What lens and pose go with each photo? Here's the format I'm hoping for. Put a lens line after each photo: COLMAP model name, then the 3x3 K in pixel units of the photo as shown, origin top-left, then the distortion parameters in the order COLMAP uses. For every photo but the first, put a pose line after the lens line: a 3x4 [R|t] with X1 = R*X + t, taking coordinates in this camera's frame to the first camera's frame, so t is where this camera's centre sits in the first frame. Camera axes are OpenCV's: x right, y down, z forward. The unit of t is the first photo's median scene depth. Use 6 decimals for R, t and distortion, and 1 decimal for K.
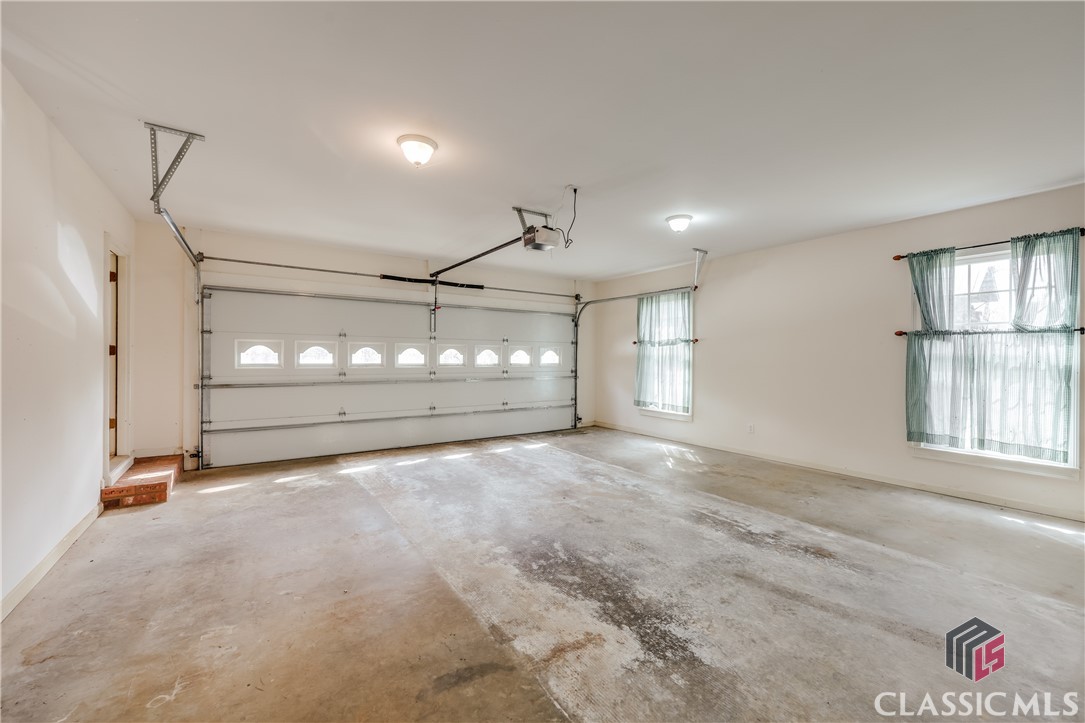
lens RADIAL K [[440.2, 0, 545.1], [0, 440.2, 352.3], [0, 0, 1]] dist [-0.000940, -0.000166]
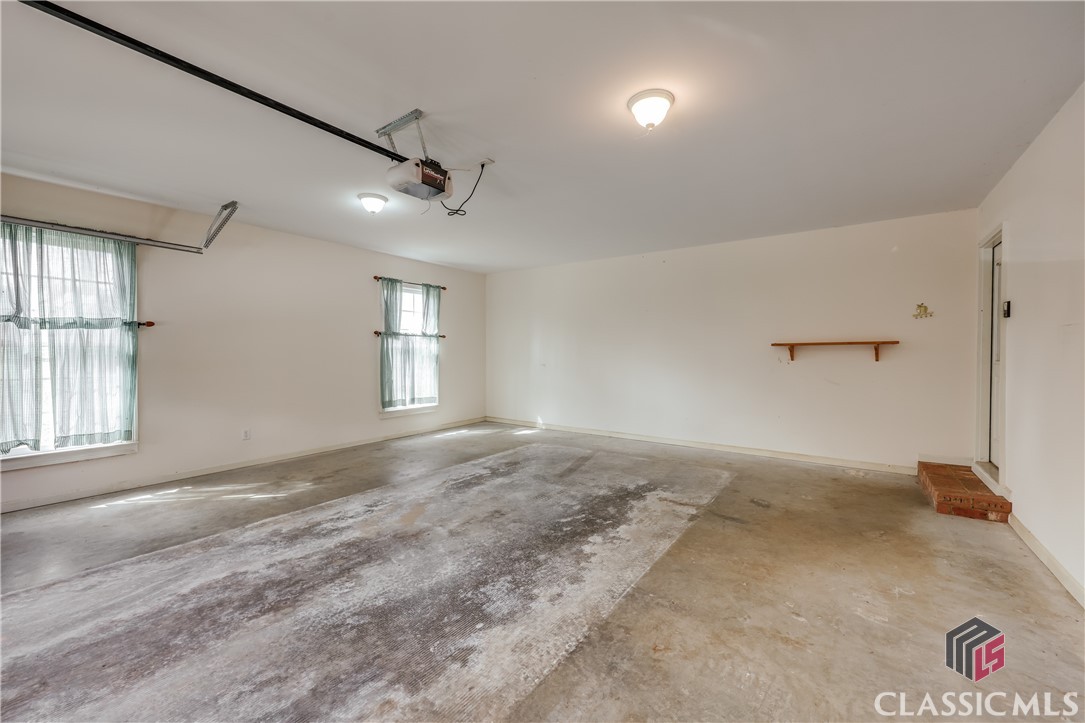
lens RADIAL K [[440.2, 0, 545.1], [0, 440.2, 352.3], [0, 0, 1]] dist [-0.000940, -0.000166]
pose [[-0.357984, -0.007248, 0.933700, -0.842099], [-0.012452, 0.999918, 0.002988, 0.010234], [-0.933645, -0.010556, -0.358044, 1.232424]]
